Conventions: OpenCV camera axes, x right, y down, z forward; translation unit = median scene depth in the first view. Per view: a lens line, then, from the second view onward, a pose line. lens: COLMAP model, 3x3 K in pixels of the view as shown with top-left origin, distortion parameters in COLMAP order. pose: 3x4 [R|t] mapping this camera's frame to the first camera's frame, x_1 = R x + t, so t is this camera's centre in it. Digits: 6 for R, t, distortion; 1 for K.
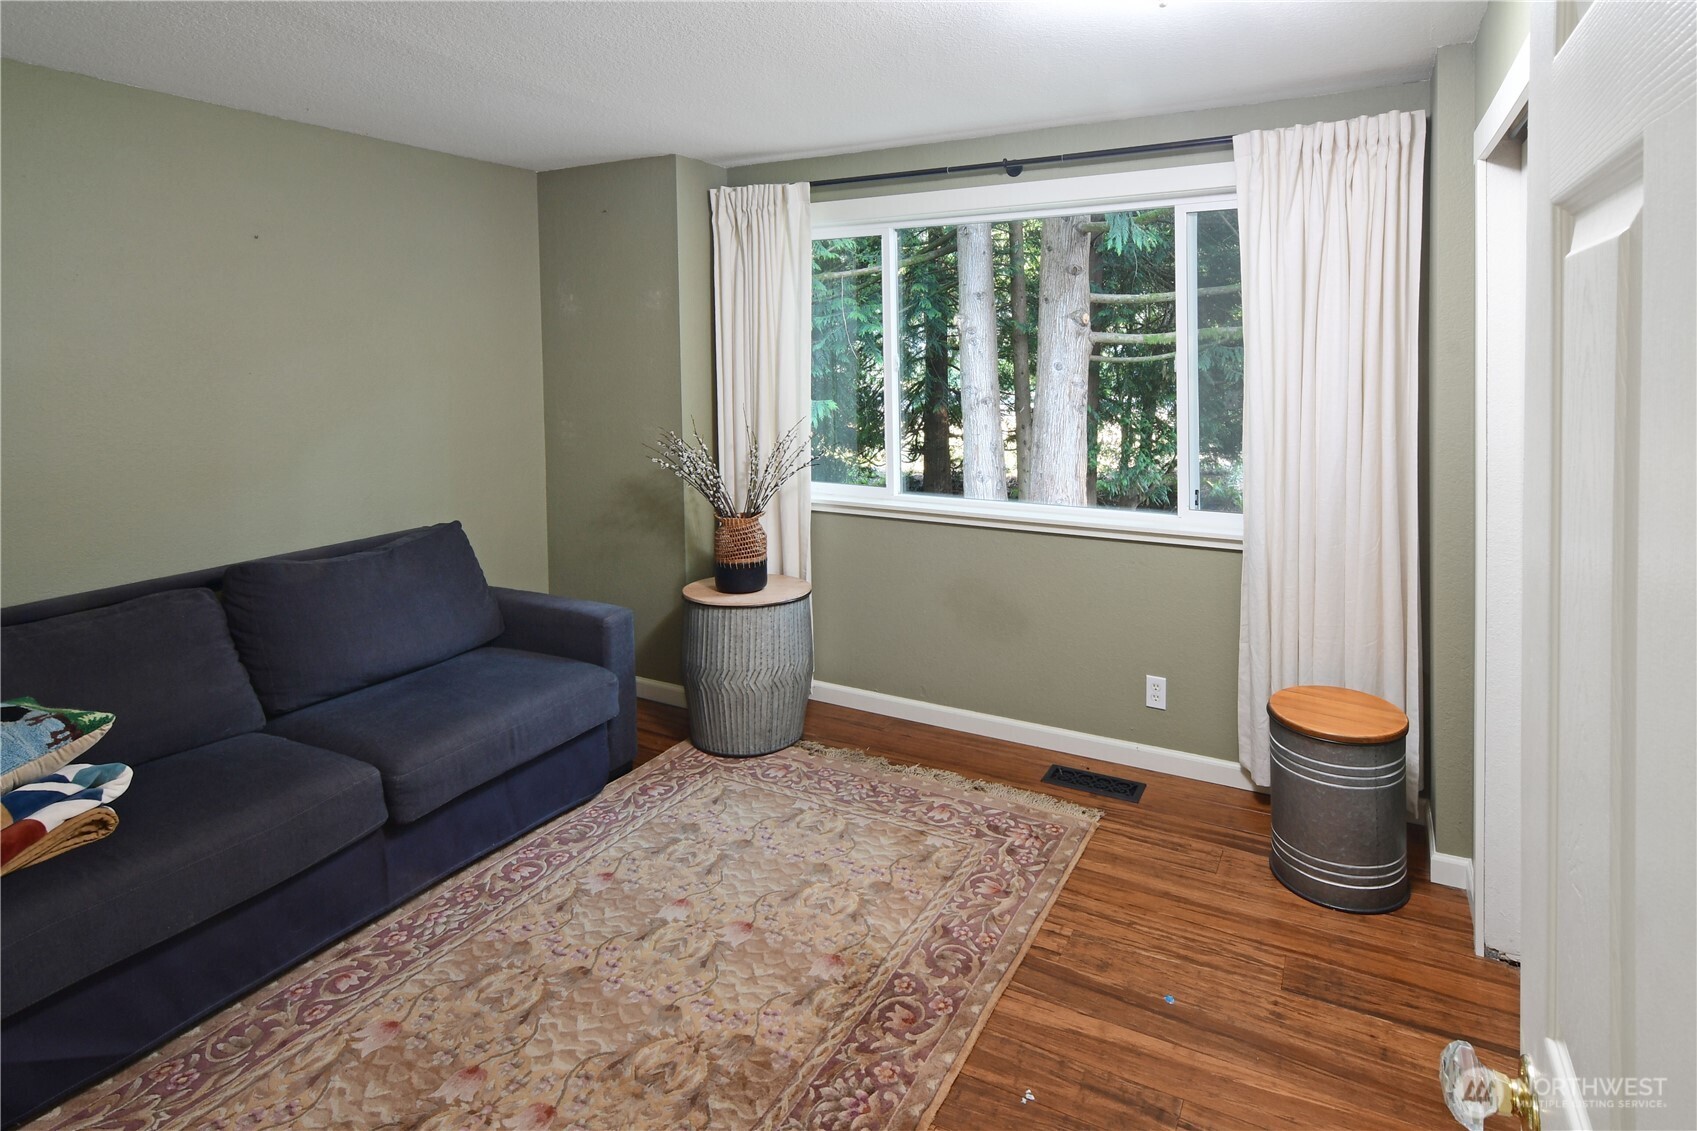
lens RADIAL K [[869.6, 0, 852.3], [0, 869.6, 357.2], [0, 0, 1]] dist [-0.034834, -0.000492]
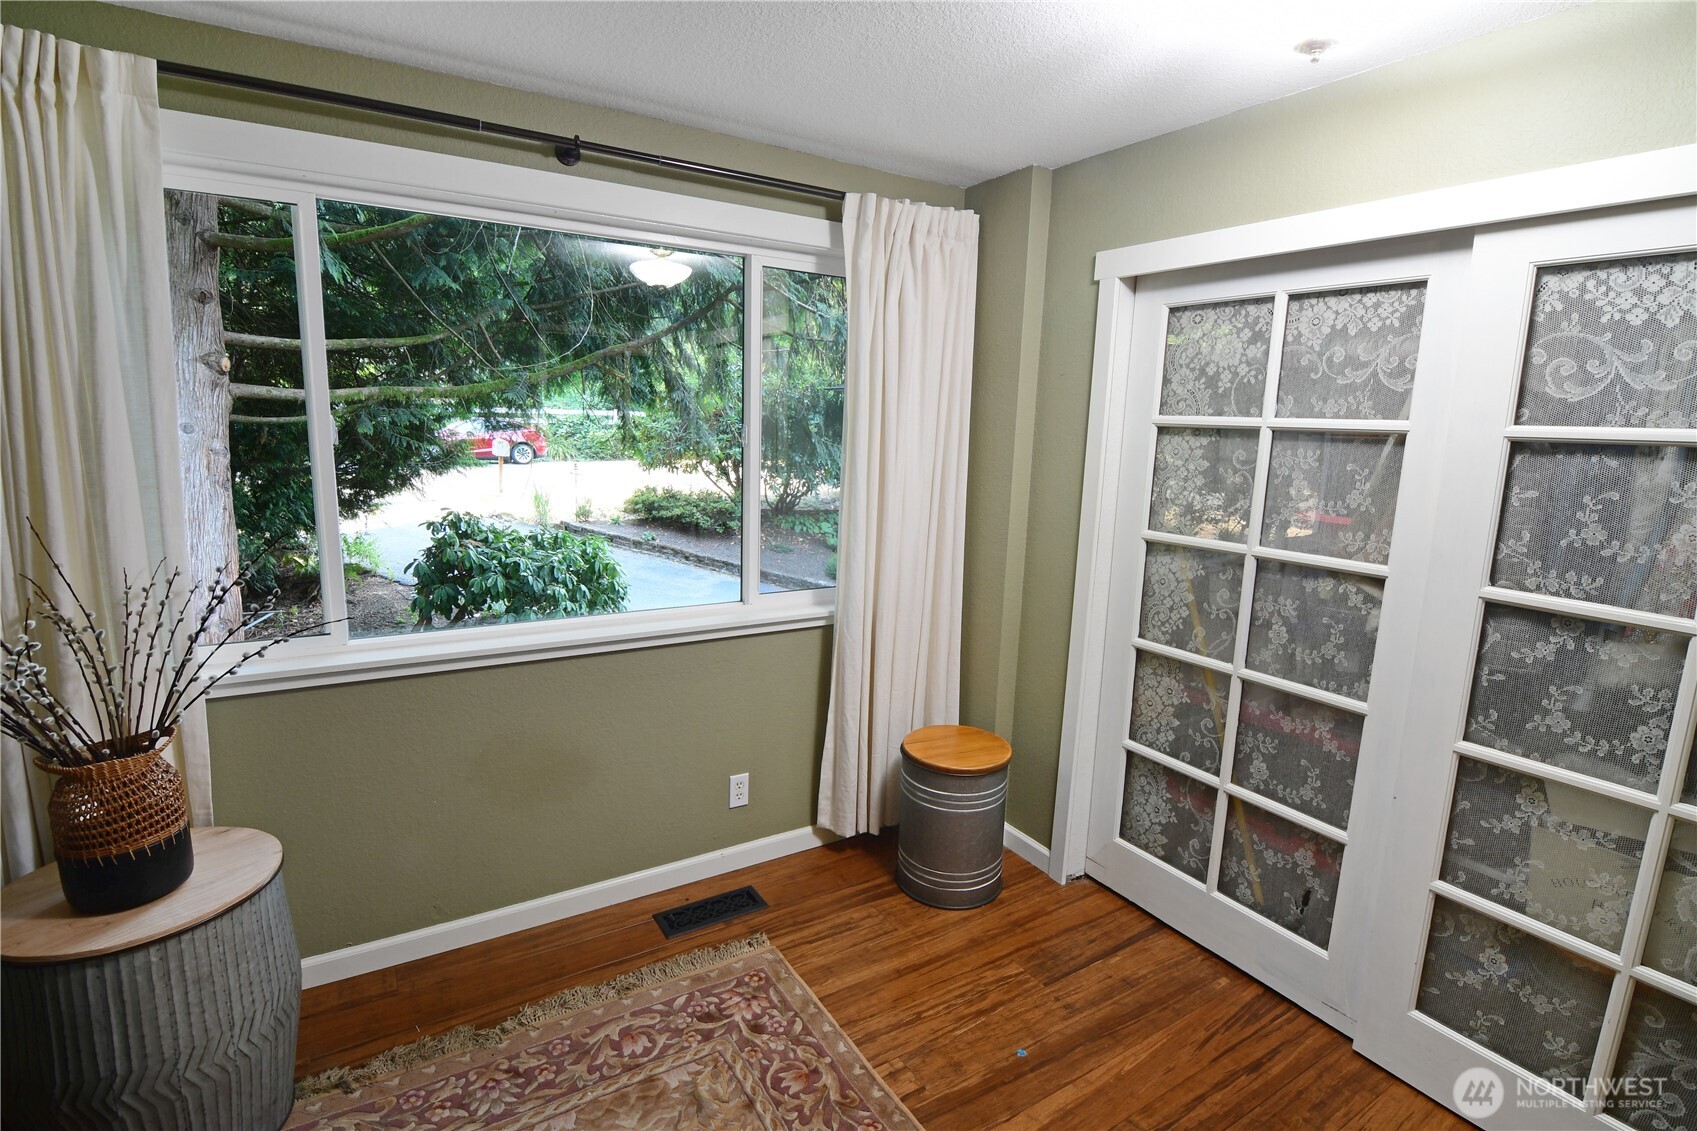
lens RADIAL K [[838.7, 0, 848.5], [0, 838.7, 565.5], [0, 0, 1]] dist [-0.028525, -0.000039]
pose [[0.471480, -0.132713, 0.871834, -0.381053], [-0.024349, 0.986276, 0.163301, -0.006742], [-0.881540, -0.098221, 0.461778, 0.530163]]
